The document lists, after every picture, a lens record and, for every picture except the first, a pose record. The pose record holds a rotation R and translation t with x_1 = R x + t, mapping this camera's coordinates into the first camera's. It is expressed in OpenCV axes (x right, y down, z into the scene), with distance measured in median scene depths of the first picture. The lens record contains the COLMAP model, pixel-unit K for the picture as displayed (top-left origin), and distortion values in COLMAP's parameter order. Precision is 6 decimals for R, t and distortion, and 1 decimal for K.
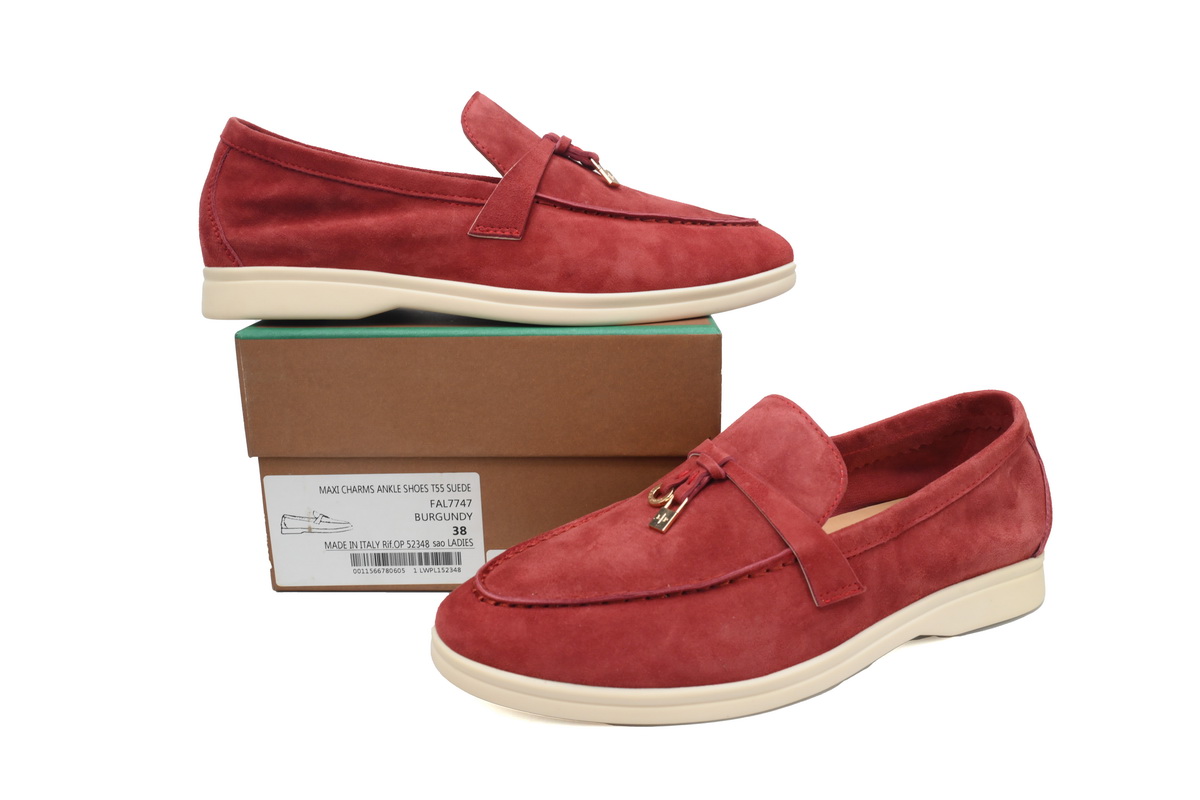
lens RADIAL K [[969.8, 0, 600.0], [0, 969.8, 400.0], [0, 0, 1]] dist [-0.000505, 0.000289]
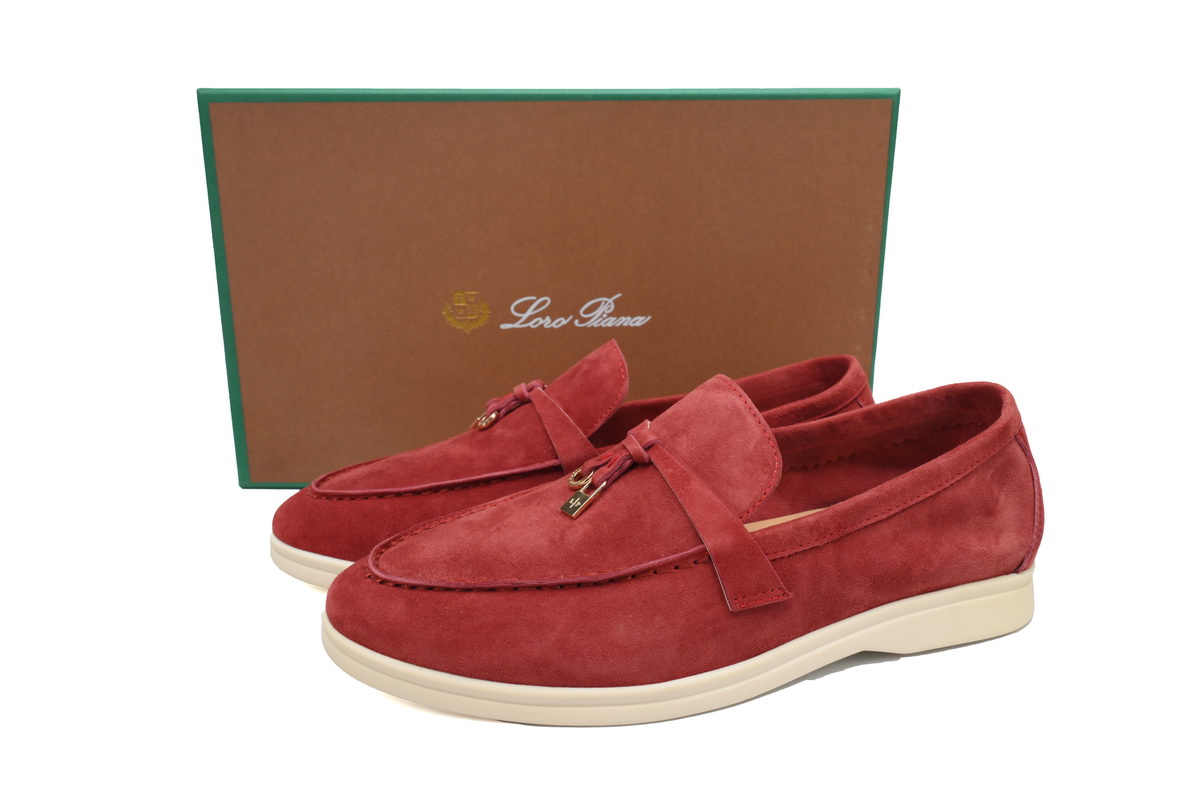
lens RADIAL K [[969.8, 0, 600.0], [0, 969.8, 400.0], [0, 0, 1]] dist [-0.000505, 0.000289]
pose [[0.991180, 0.050145, -0.122670, 0.196641], [-0.047128, 0.998514, 0.027375, -0.001710], [0.123861, -0.021353, 0.992070, 0.091093]]
